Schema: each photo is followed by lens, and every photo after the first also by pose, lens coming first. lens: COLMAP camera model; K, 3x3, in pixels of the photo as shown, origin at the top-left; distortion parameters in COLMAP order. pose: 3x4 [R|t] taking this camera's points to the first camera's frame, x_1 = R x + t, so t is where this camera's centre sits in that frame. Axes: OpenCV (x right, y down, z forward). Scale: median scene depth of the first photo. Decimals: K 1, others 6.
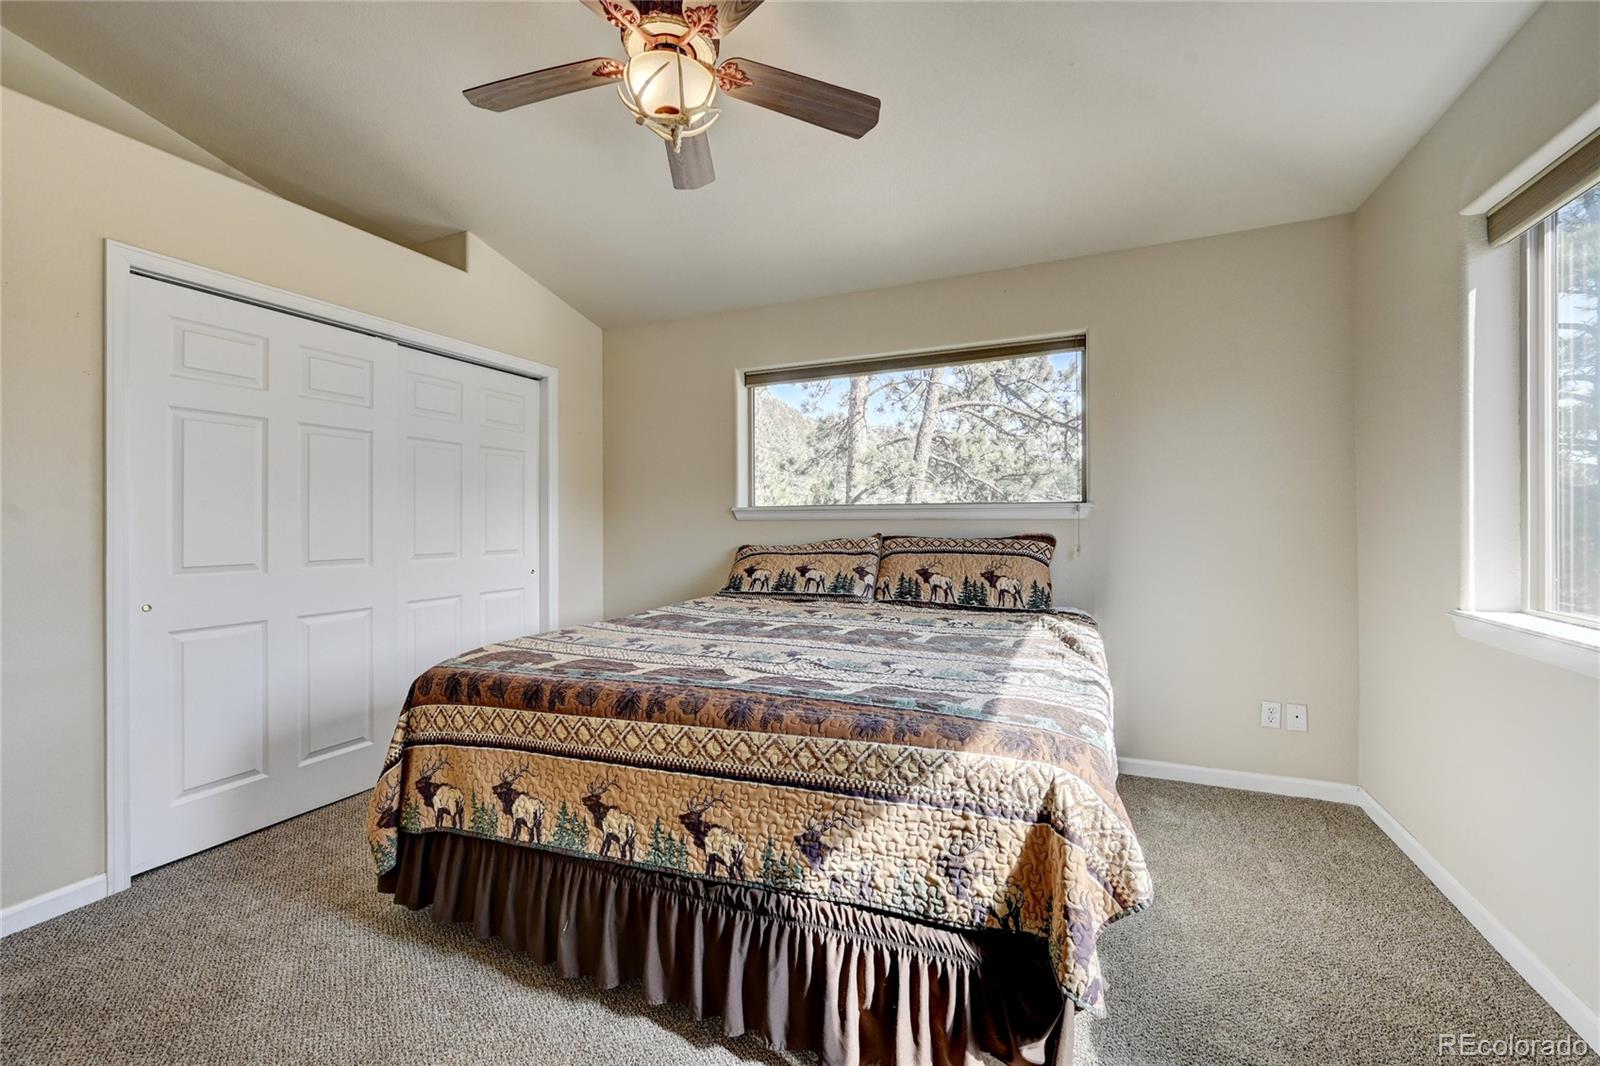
lens RADIAL K [[662.0, 0, 830.3], [0, 662.0, 529.9], [0, 0, 1]] dist [0.000059, 0.000195]
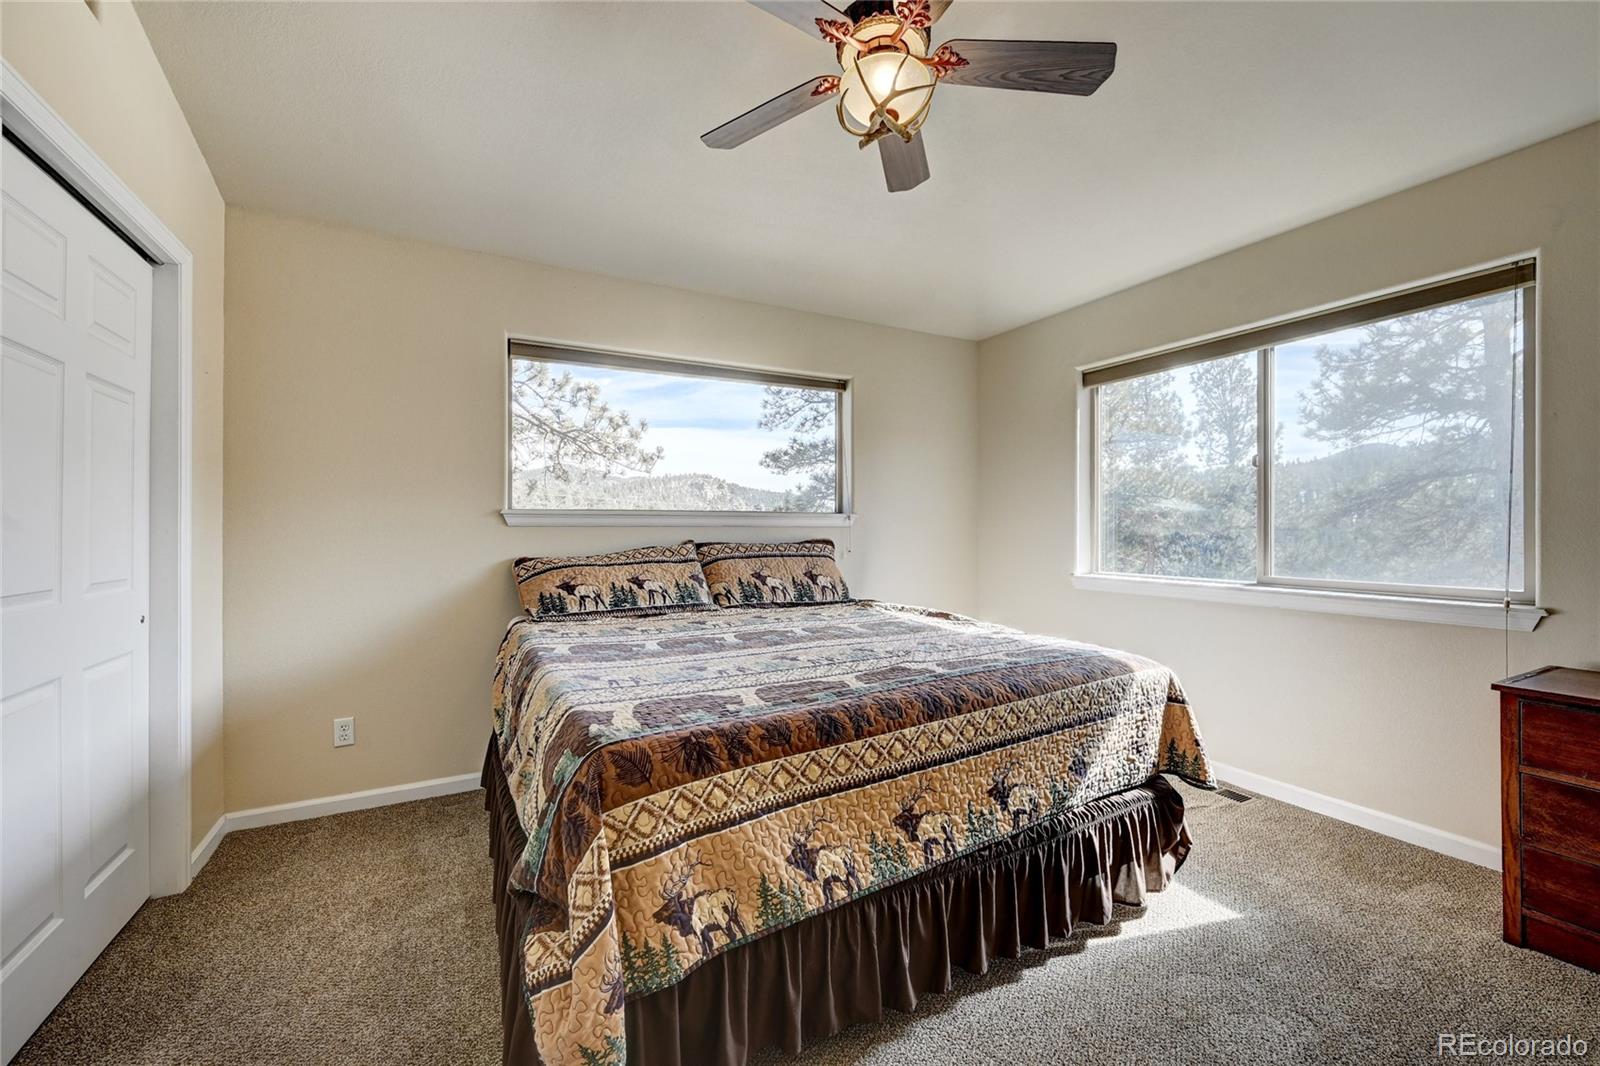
lens RADIAL K [[662.0, 0, 830.3], [0, 662.0, 529.9], [0, 0, 1]] dist [0.000059, 0.000195]
pose [[0.589937, 0.002371, 0.807445, -1.185660], [0.008537, 0.999921, -0.009174, 0.002345], [-0.807404, 0.012306, 0.589871, 0.512266]]
